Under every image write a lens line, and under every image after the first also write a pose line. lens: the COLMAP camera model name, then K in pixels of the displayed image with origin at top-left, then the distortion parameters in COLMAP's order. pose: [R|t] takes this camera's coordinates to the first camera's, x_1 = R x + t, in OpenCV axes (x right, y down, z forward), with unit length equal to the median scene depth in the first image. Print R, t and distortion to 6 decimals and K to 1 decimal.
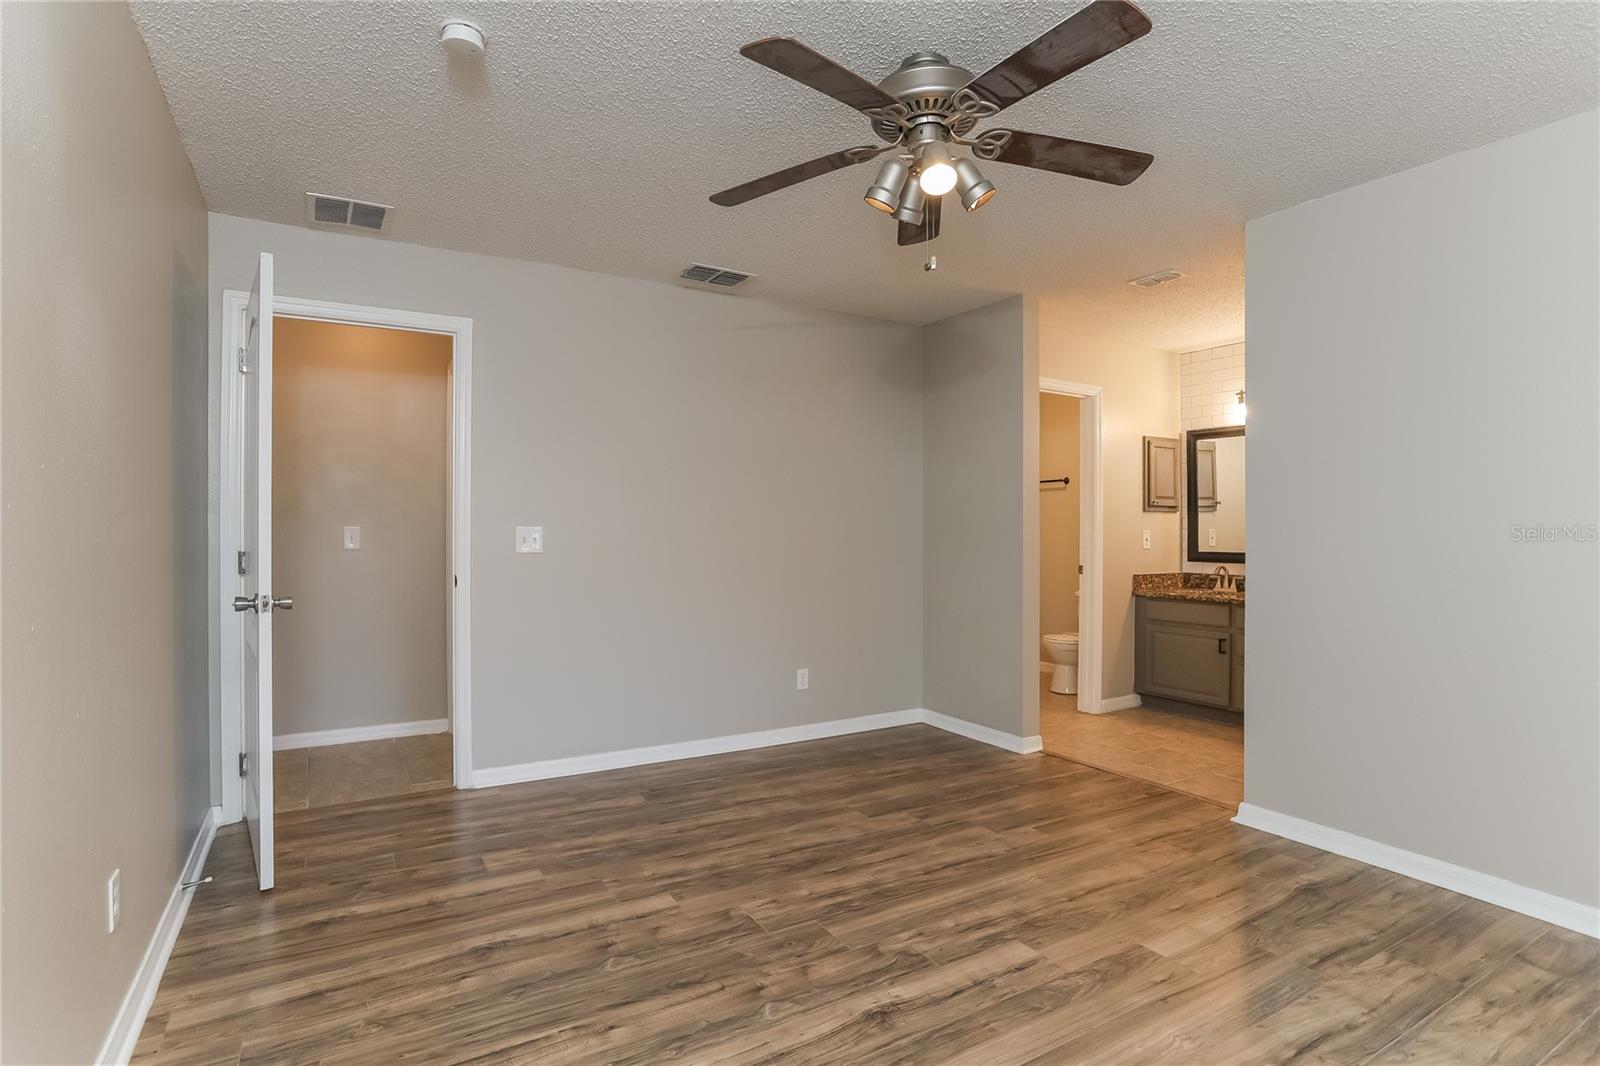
lens RADIAL K [[787.3, 0, 800.0], [0, 787.3, 533.0], [0, 0, 1]] dist [-0.095062, 0.038356]
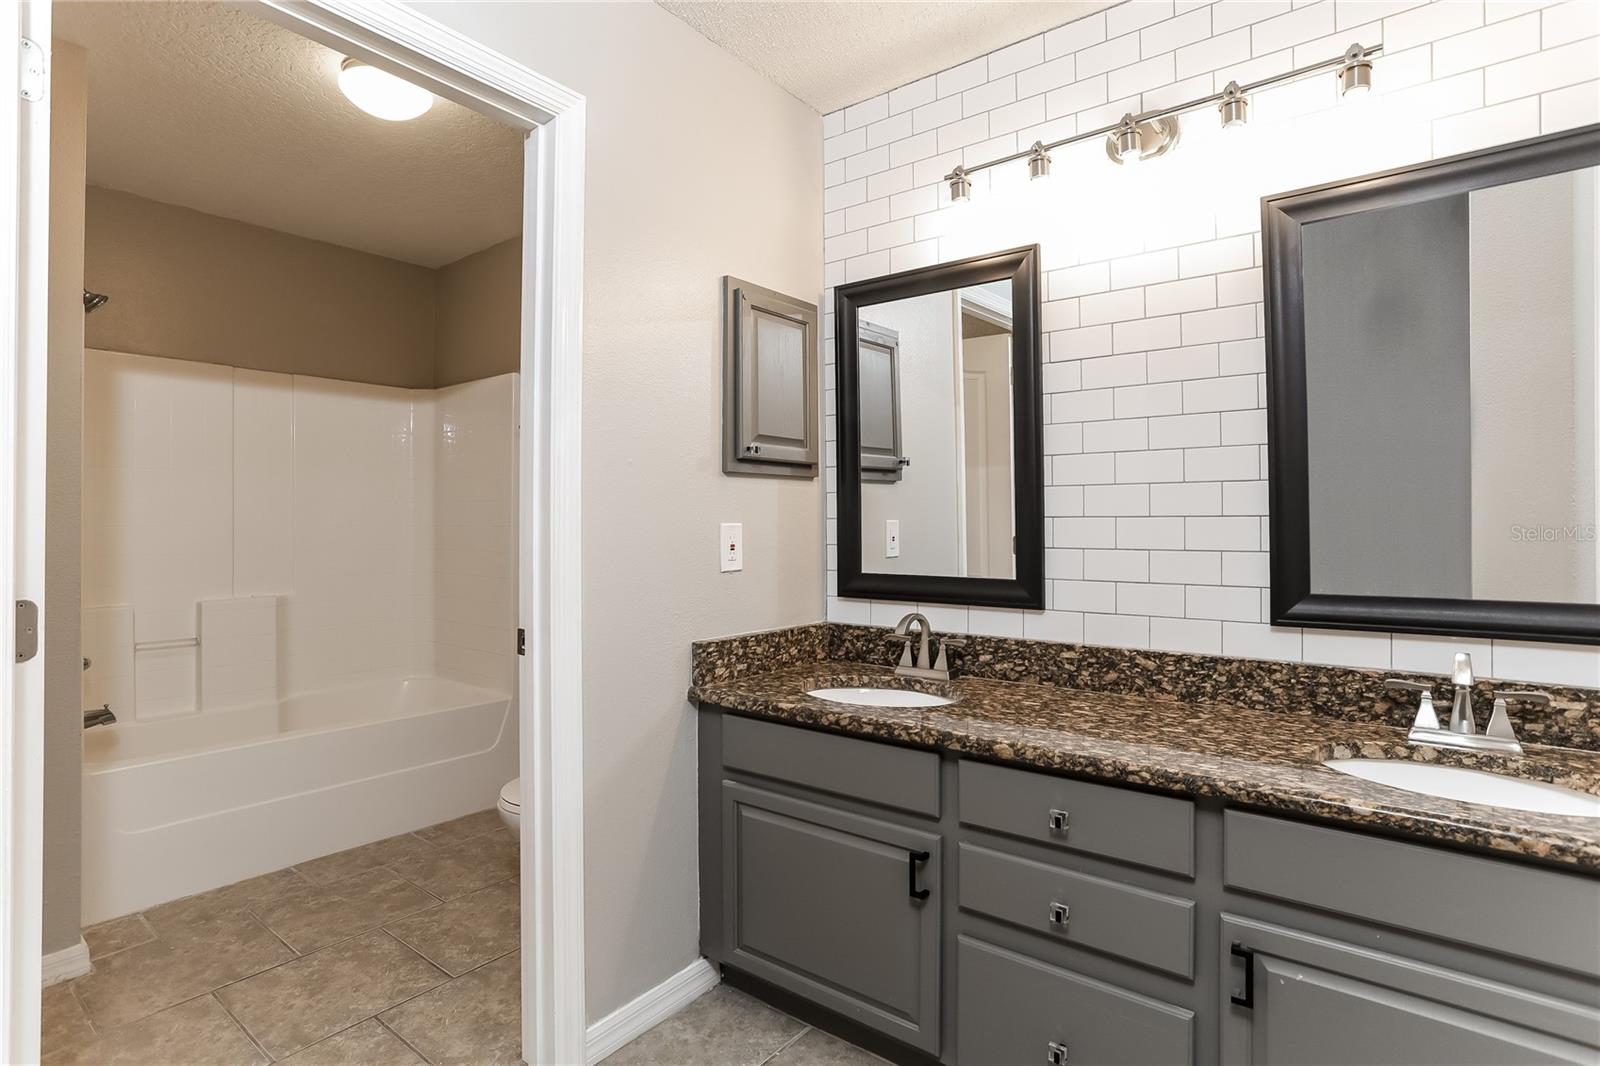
lens RADIAL K [[783.6, 0, 792.2], [0, 783.6, 515.1], [0, 0, 1]] dist [-0.047764, 0.037939]
pose [[0.937301, 0.001180, 0.348518, 0.348346], [0.005632, 0.999812, -0.018530, -0.000075], [-0.348475, 0.019330, 0.937119, 0.639117]]
